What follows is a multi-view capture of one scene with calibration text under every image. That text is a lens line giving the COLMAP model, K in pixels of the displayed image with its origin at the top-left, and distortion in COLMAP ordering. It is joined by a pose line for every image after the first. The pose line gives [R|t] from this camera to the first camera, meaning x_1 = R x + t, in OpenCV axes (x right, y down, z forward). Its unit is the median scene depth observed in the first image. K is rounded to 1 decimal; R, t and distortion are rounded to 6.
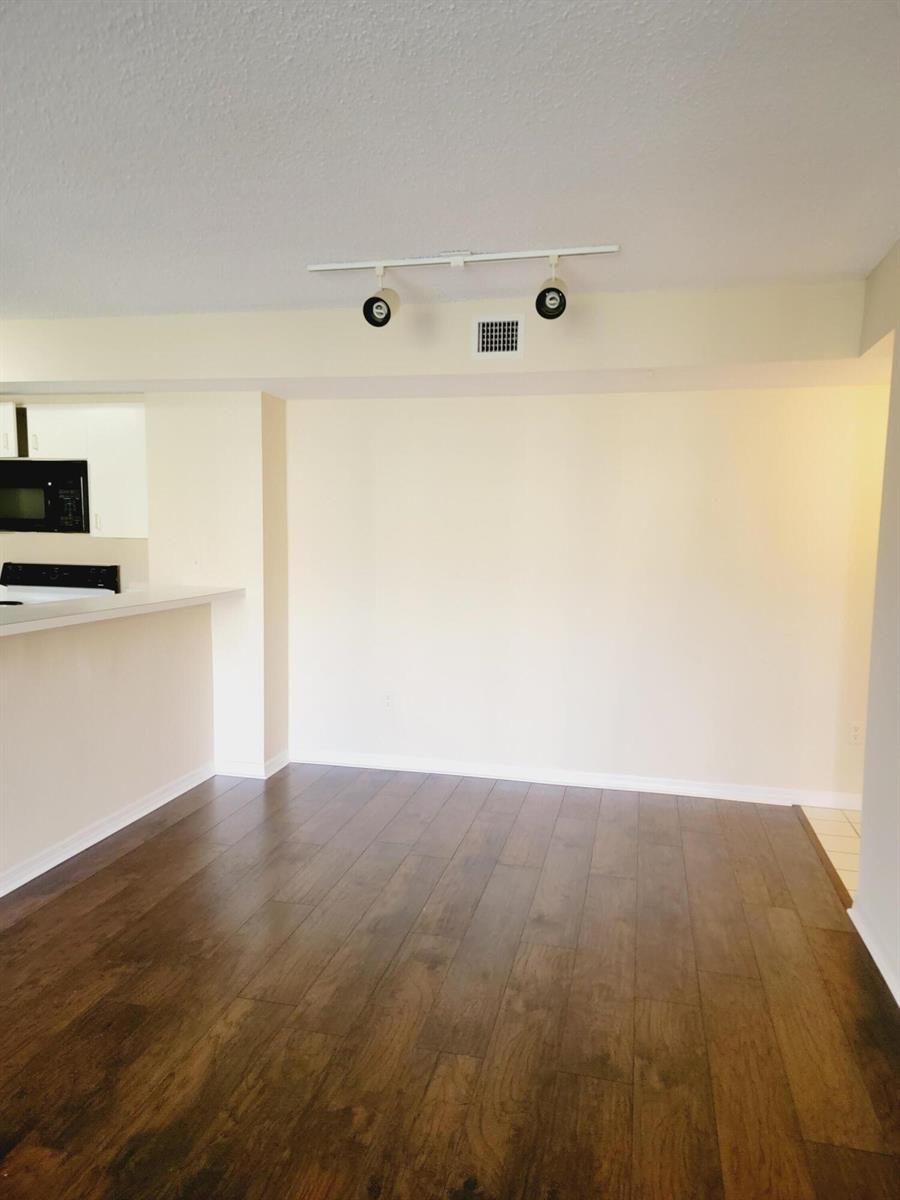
lens RADIAL K [[827.3, 0, 449.0], [0, 827.3, 623.7], [0, 0, 1]] dist [0.072762, -0.052922]
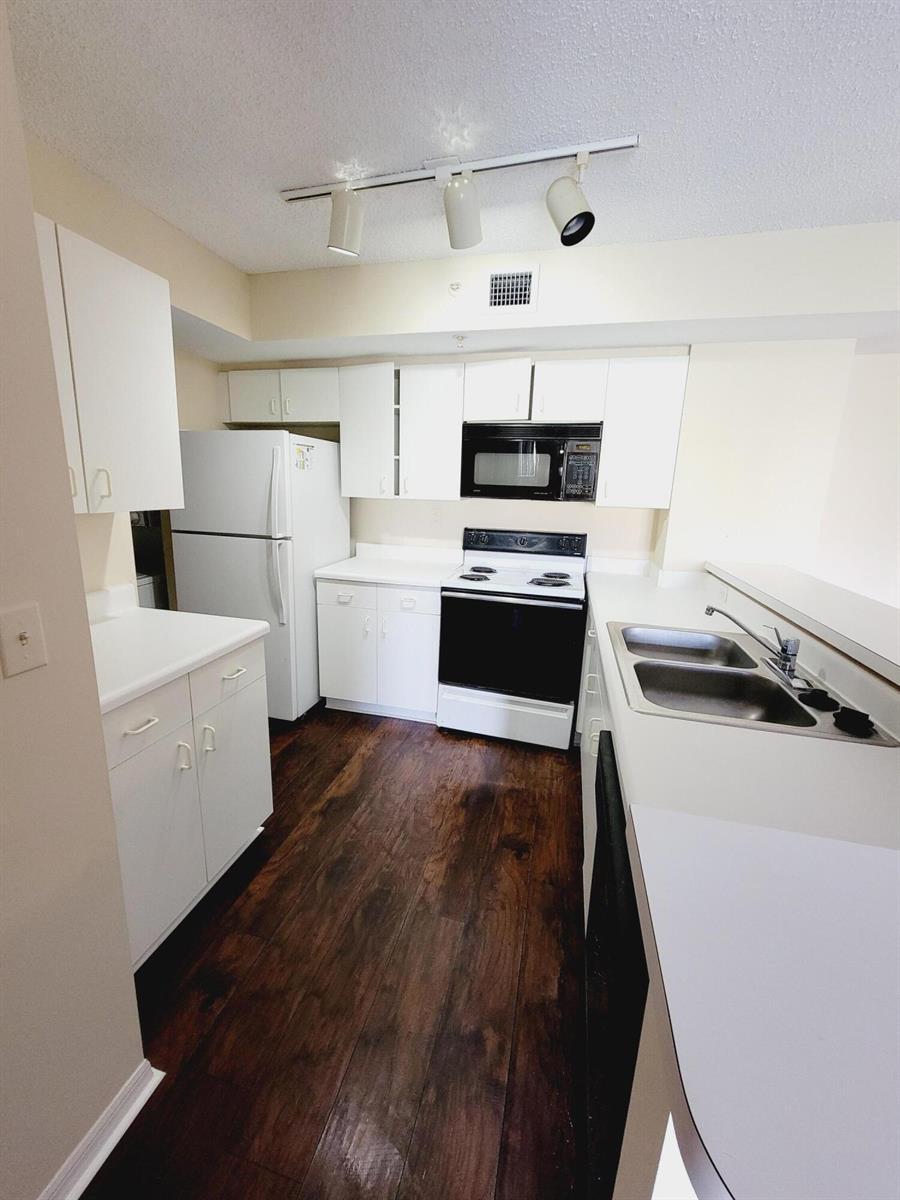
lens RADIAL K [[496.4, 0, 435.7], [0, 496.4, 597.6], [0, 0, 1]] dist [-0.000983, -0.000138]
pose [[0.999521, 0.019748, -0.023830, -0.896088], [-0.016987, 0.993679, 0.110962, -0.089769], [0.025870, -0.110504, 0.993539, 0.634490]]
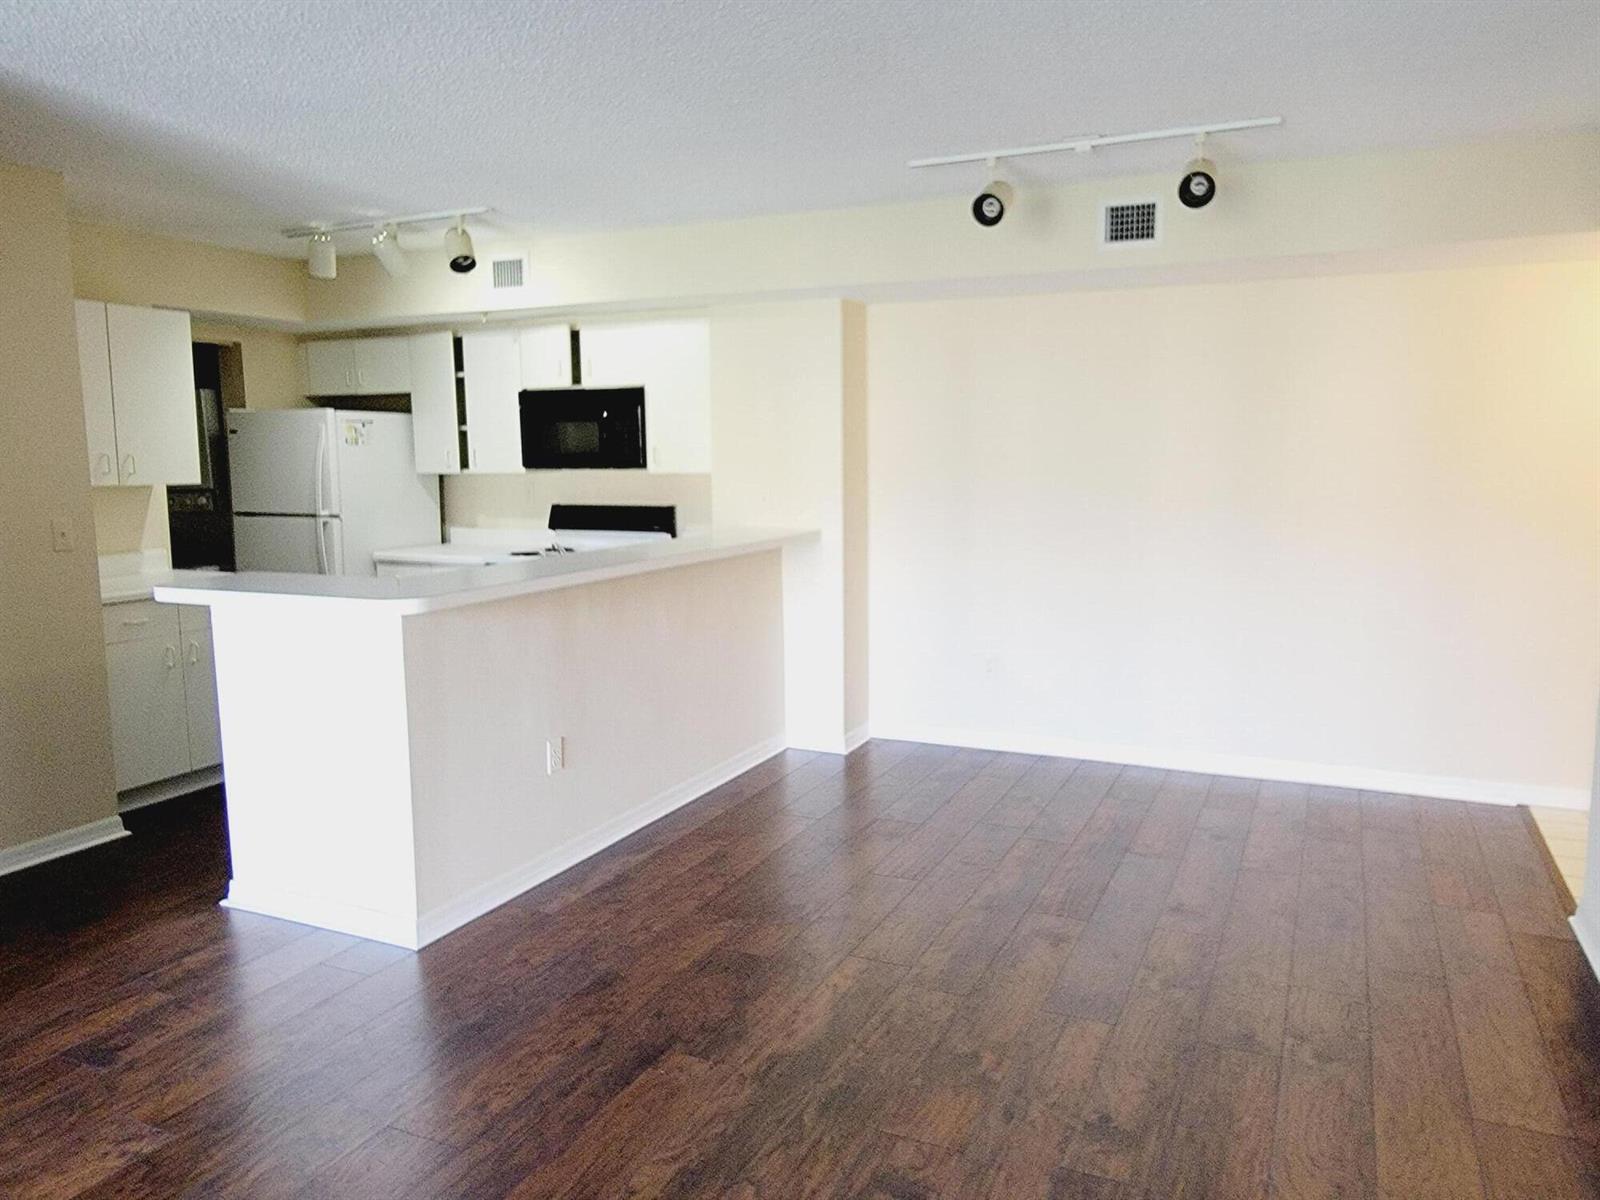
lens RADIAL K [[1158.5, 0, 821.9], [0, 1158.5, 601.9], [0, 0, 1]] dist [-0.001378, 0.000639]
pose [[0.981707, 0.004161, -0.190350, -0.026552], [-0.001064, 0.999865, 0.016371, 0.016047], [0.190393, -0.015869, 0.981580, -0.236931]]
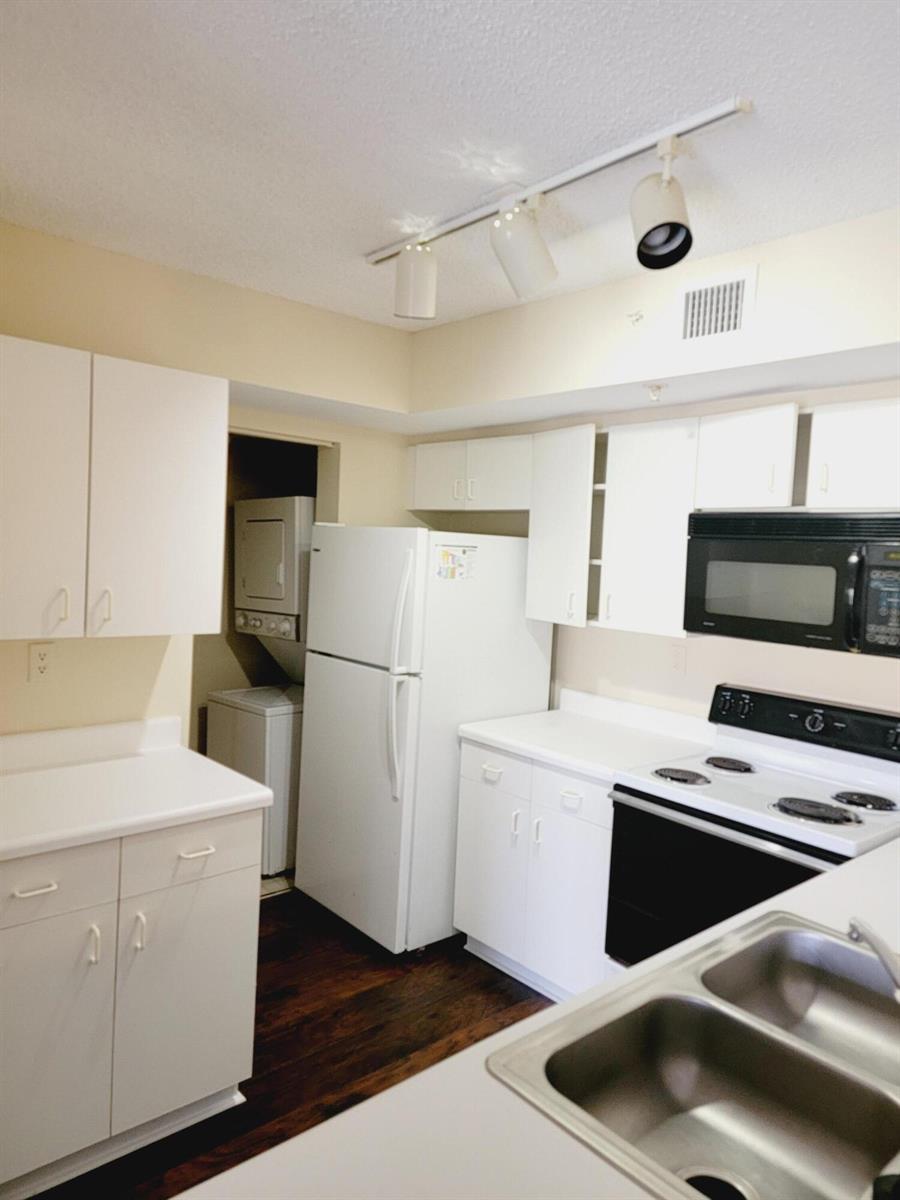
lens RADIAL K [[835.8, 0, 454.1], [0, 835.8, 597.9], [0, 0, 1]] dist [0.085333, -0.053985]
pose [[0.817116, 0.060838, -0.573254, -0.566103], [-0.102541, 0.993897, -0.040681, -0.146885], [0.567281, 0.092023, 0.818367, 0.678742]]
